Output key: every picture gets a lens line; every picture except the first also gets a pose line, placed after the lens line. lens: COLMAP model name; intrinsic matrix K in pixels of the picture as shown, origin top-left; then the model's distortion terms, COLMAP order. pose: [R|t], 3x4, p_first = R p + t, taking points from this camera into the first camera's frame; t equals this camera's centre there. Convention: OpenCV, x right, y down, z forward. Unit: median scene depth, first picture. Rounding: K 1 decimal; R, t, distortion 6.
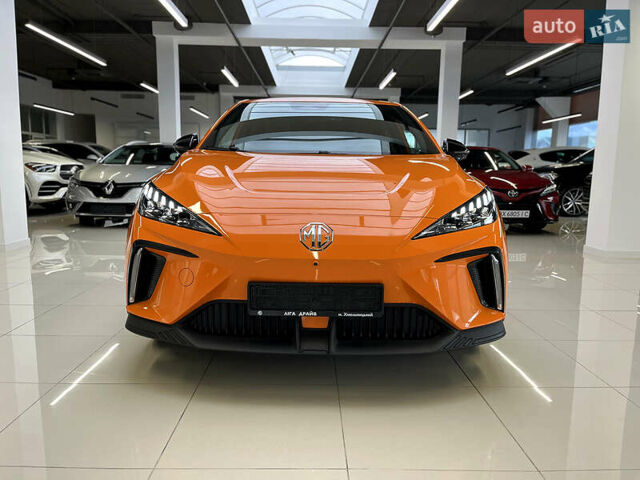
lens RADIAL K [[487.6, 0, 320.0], [0, 487.6, 240.0], [0, 0, 1]] dist [0.087581, -0.120969]
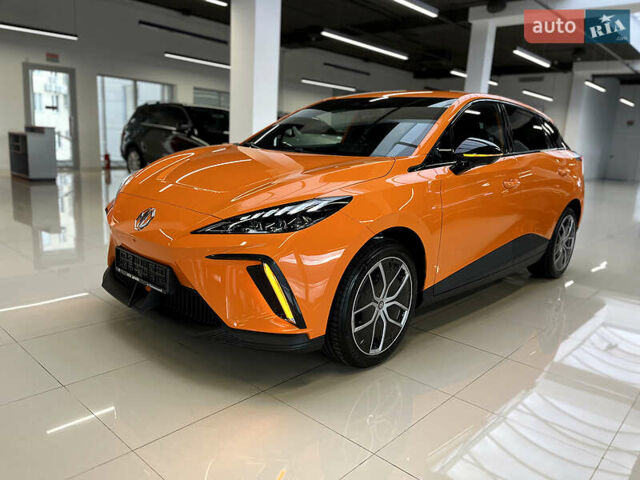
lens RADIAL K [[487.6, 0, 320.0], [0, 487.6, 240.0], [0, 0, 1]] dist [0.087581, -0.120969]
pose [[0.727612, 0.163682, -0.666175, 0.192959], [-0.141159, 0.986059, 0.088101, -0.021087], [0.671309, 0.029933, 0.740573, 0.062366]]
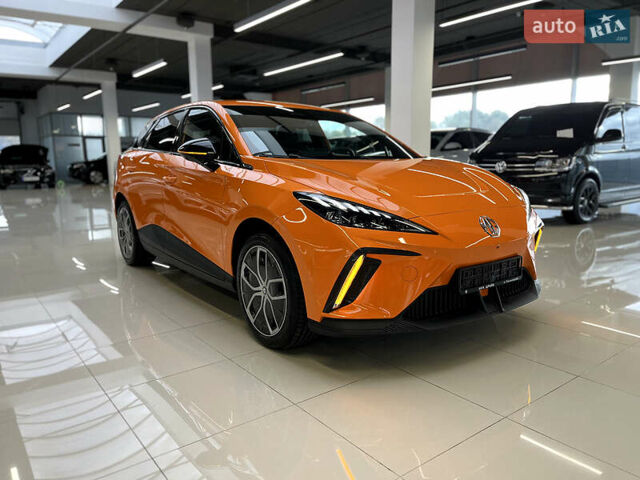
lens RADIAL K [[487.6, 0, 320.0], [0, 487.6, 240.0], [0, 0, 1]] dist [0.087581, -0.120969]
pose [[0.804219, -0.120017, 0.582089, -0.184589], [0.105816, 0.992665, 0.058475, -0.015294], [-0.584837, 0.014567, 0.811020, 0.032909]]
